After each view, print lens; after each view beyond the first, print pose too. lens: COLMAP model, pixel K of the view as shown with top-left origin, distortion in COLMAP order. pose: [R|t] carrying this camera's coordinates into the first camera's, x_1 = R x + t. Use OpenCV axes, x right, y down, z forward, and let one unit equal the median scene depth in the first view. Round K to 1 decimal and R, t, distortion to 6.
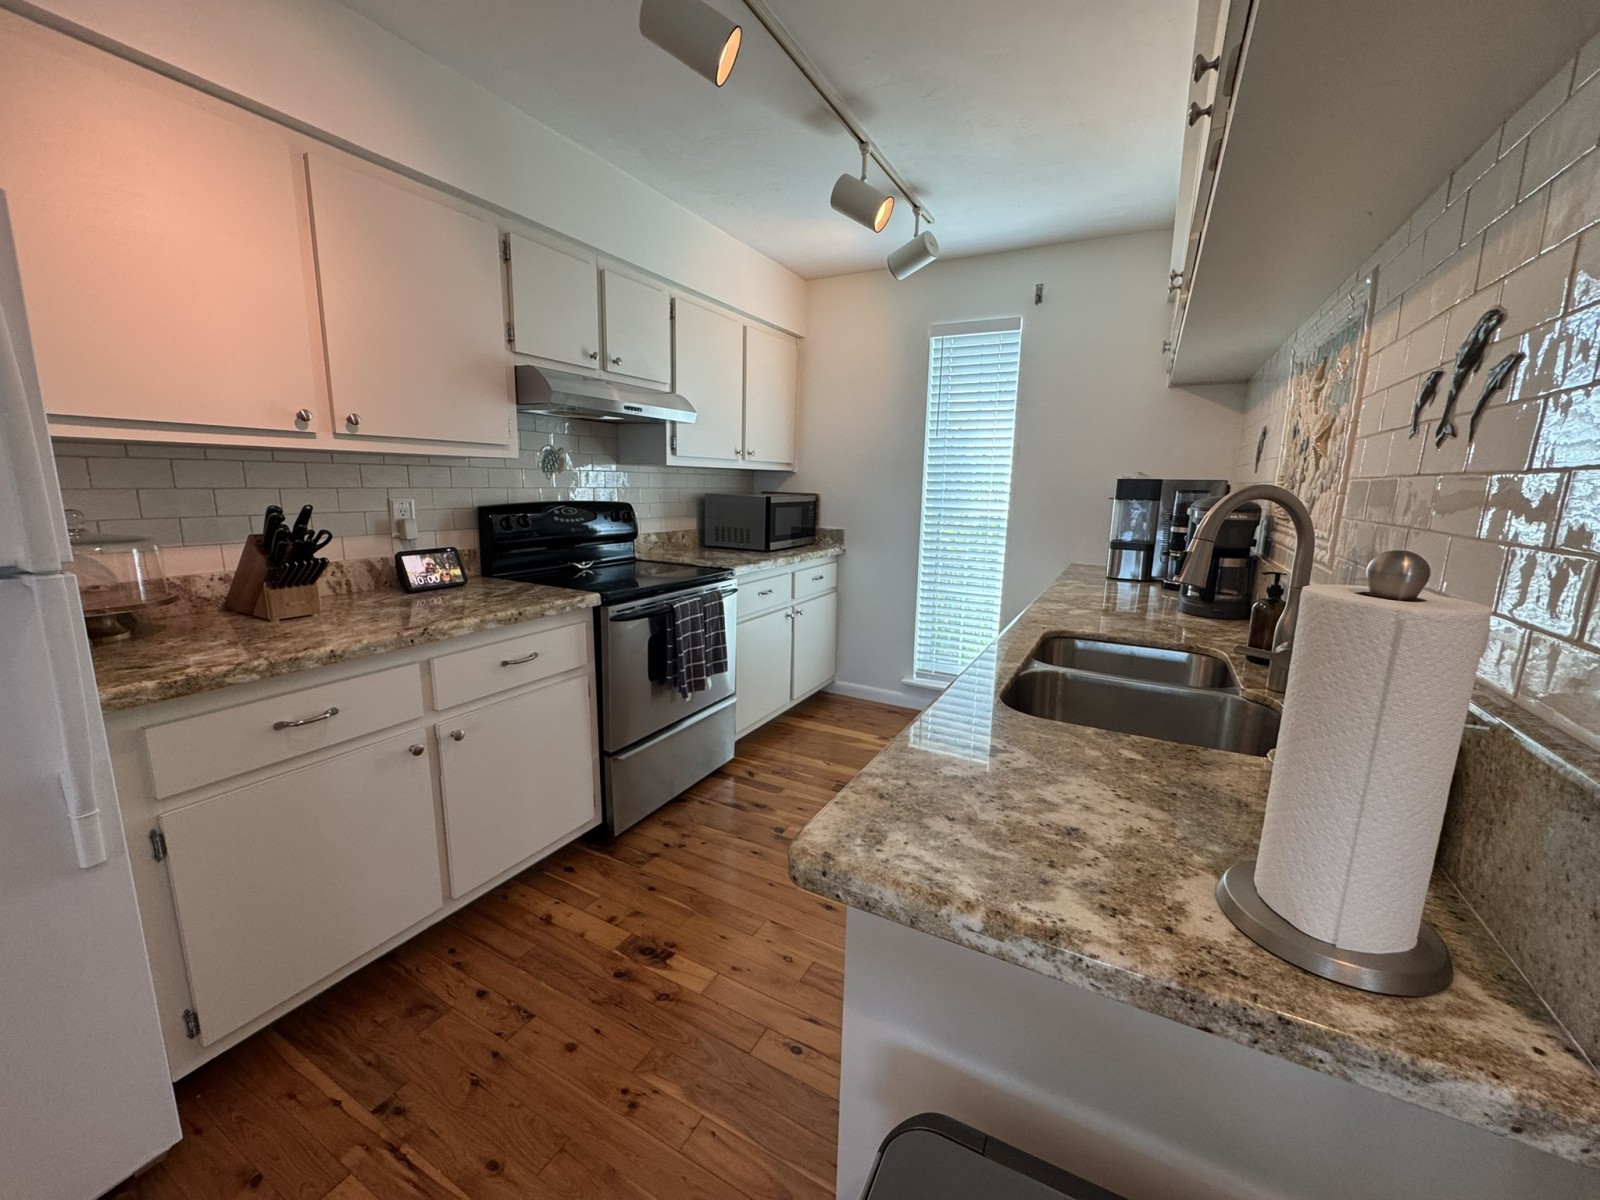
lens RADIAL K [[636.9, 0, 800.0], [0, 636.9, 600.0], [0, 0, 1]] dist [-0.002719, -0.000155]
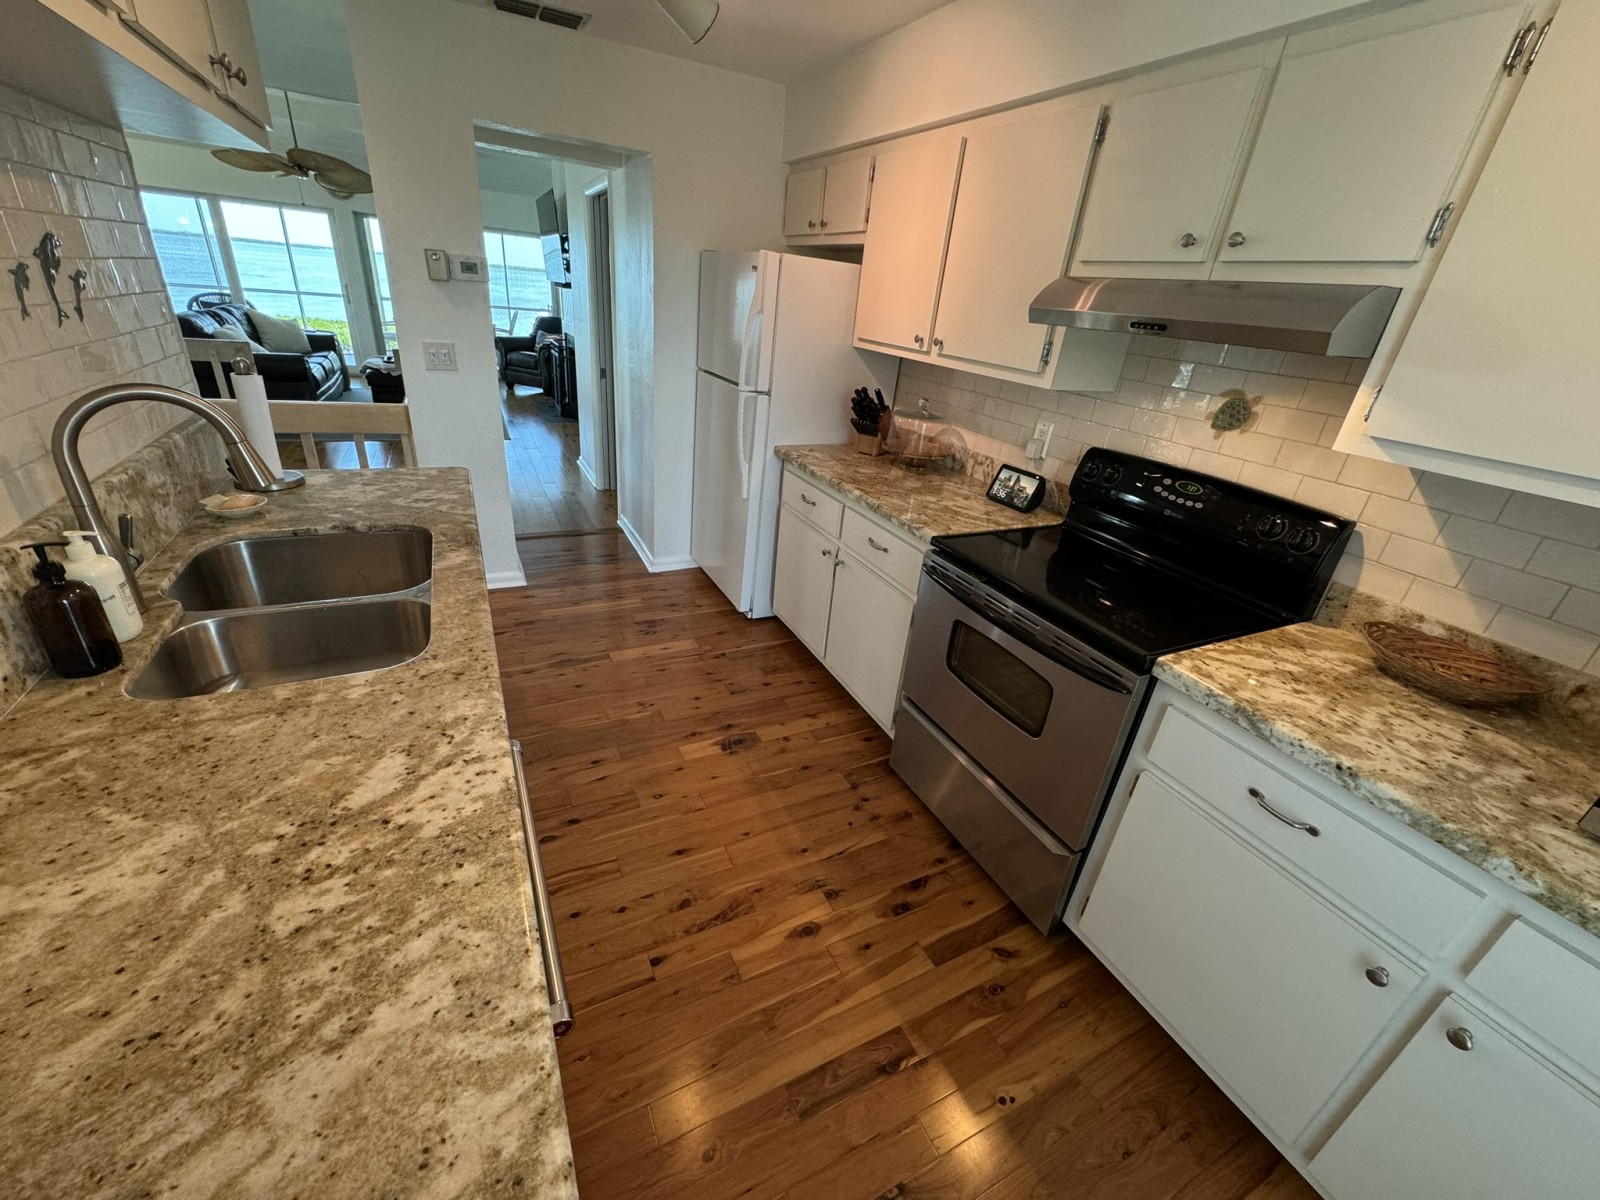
lens RADIAL K [[636.9, 0, 800.0], [0, 636.9, 600.0], [0, 0, 1]] dist [-0.002719, -0.000155]
pose [[-0.567180, 0.286004, -0.772340, 0.677389], [-0.254801, 0.830825, 0.494779, -0.423680], [0.783188, 0.477422, -0.398353, 1.570434]]
